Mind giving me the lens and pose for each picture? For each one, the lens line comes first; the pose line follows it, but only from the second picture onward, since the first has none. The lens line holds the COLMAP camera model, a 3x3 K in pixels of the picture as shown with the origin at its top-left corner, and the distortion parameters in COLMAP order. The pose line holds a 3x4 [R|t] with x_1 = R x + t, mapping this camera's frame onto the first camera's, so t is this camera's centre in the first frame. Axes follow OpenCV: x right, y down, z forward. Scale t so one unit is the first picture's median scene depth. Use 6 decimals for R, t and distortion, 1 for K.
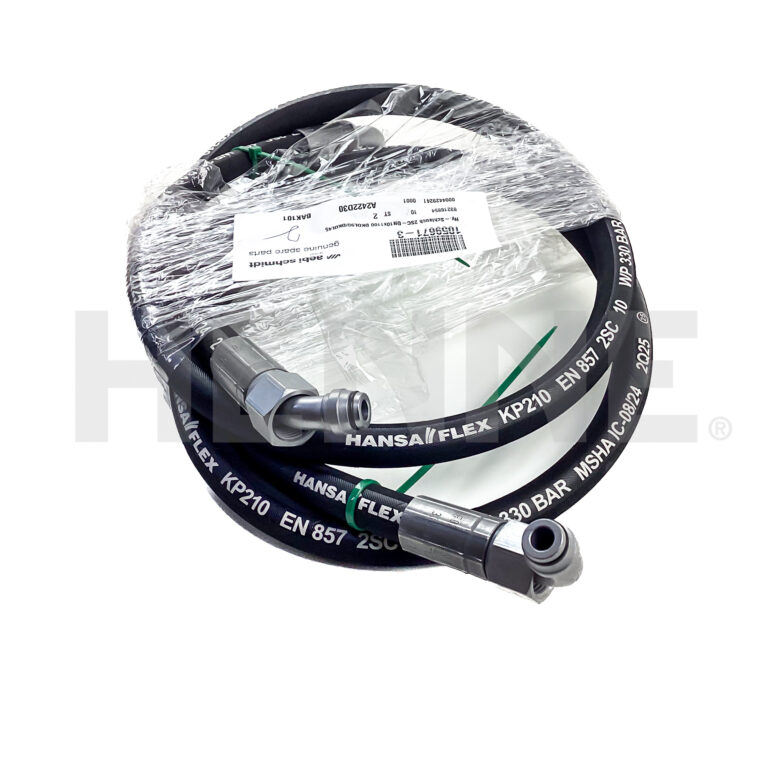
lens RADIAL K [[905.9, 0, 385.4], [0, 905.9, 384.6], [0, 0, 1]] dist [-0.015889, -0.098271]
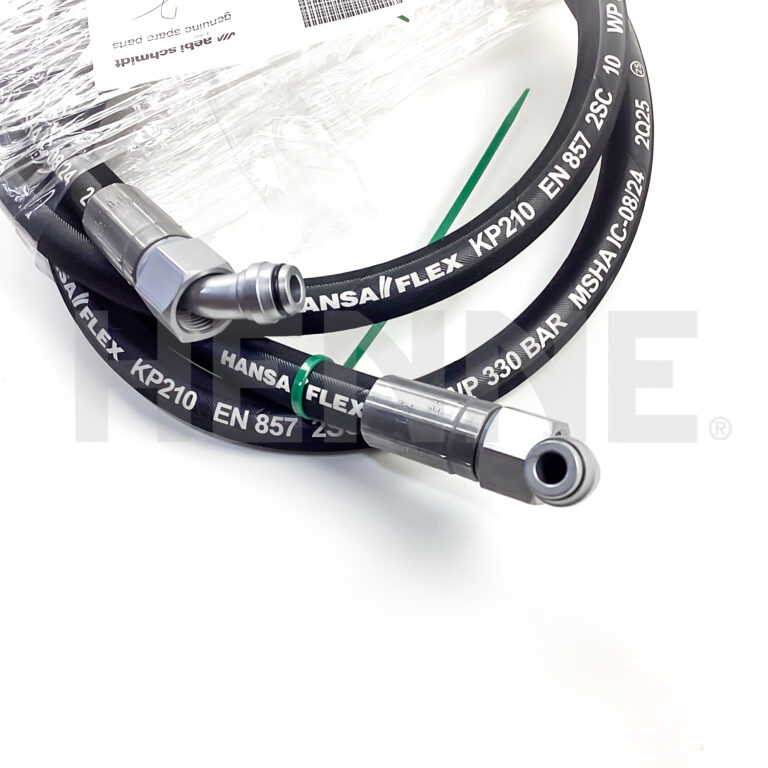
lens RADIAL K [[905.9, 0, 385.4], [0, 905.9, 384.6], [0, 0, 1]] dist [-0.015889, -0.098271]
pose [[0.990781, -0.133502, 0.023032, 0.019436], [0.118747, 0.937639, 0.326699, -0.113557], [-0.065211, -0.320952, 0.944848, 0.231267]]
